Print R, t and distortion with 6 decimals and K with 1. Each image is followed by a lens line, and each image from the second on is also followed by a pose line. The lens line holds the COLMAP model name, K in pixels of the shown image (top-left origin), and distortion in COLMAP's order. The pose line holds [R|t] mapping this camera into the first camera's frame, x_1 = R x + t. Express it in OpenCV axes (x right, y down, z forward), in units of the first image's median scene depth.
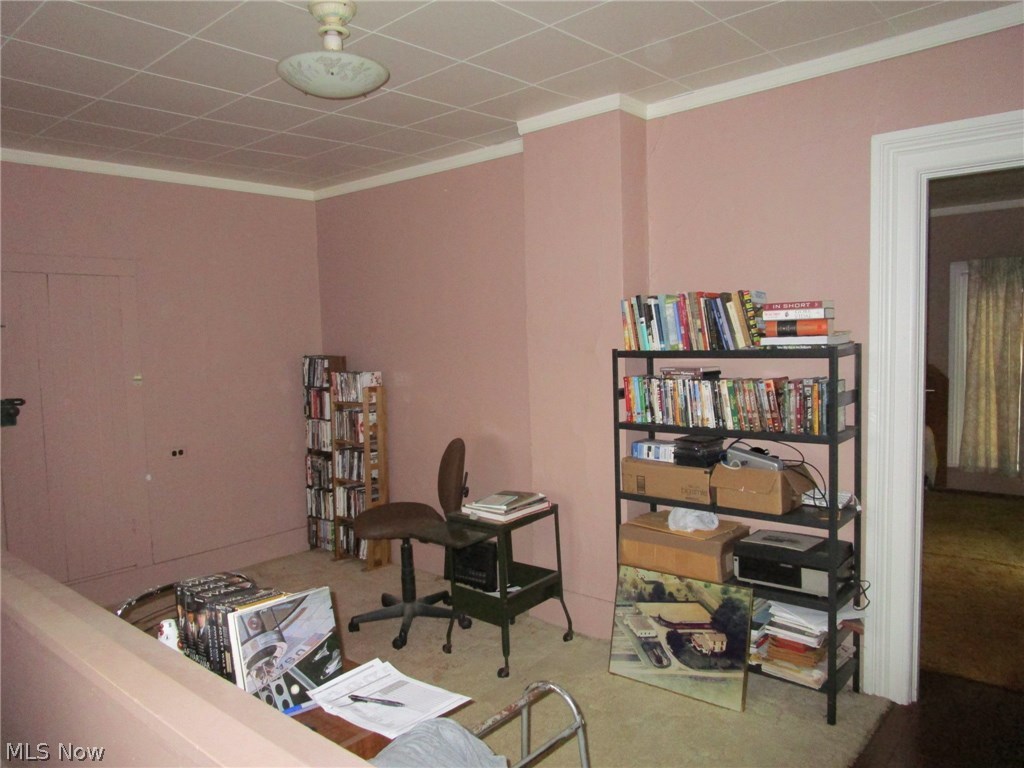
lens RADIAL K [[728.6, 0, 512.0], [0, 728.6, 386.6], [0, 0, 1]] dist [-0.032494, 0.006368]
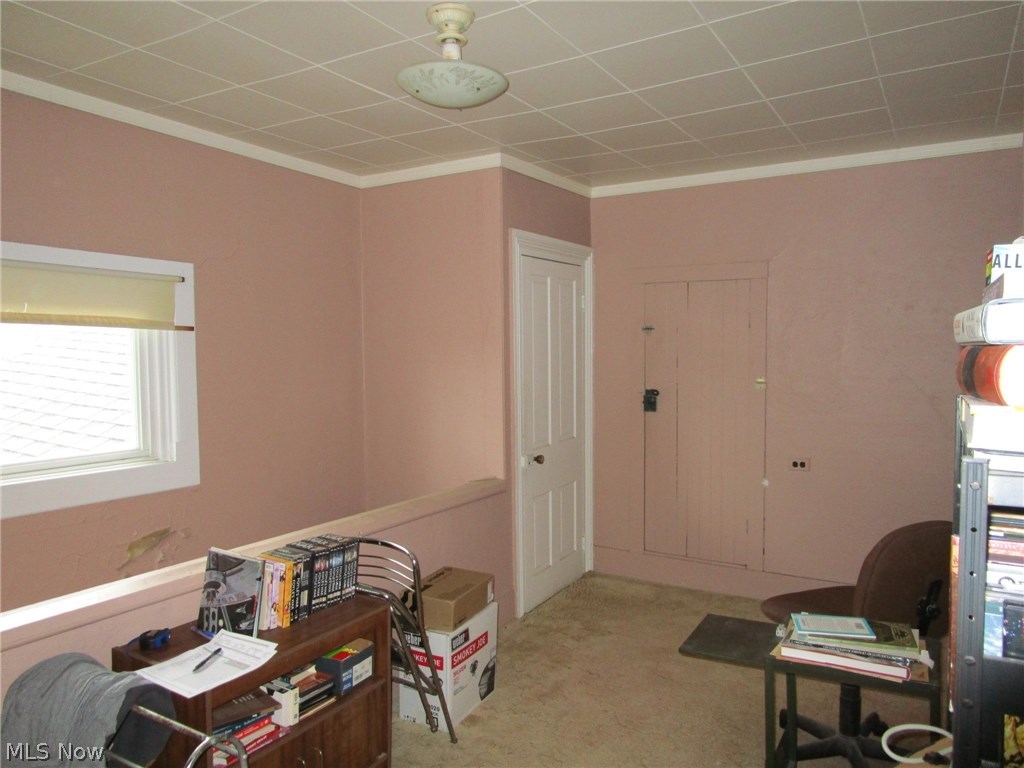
lens RADIAL K [[728.6, 0, 509.6], [0, 728.6, 383.9], [0, 0, 1]] dist [-0.032494, 0.006368]
pose [[0.170605, 0.080909, -0.982012, 1.007495], [-0.069914, 0.995105, 0.069842, -0.134046], [0.982856, 0.056741, 0.175426, 1.227346]]
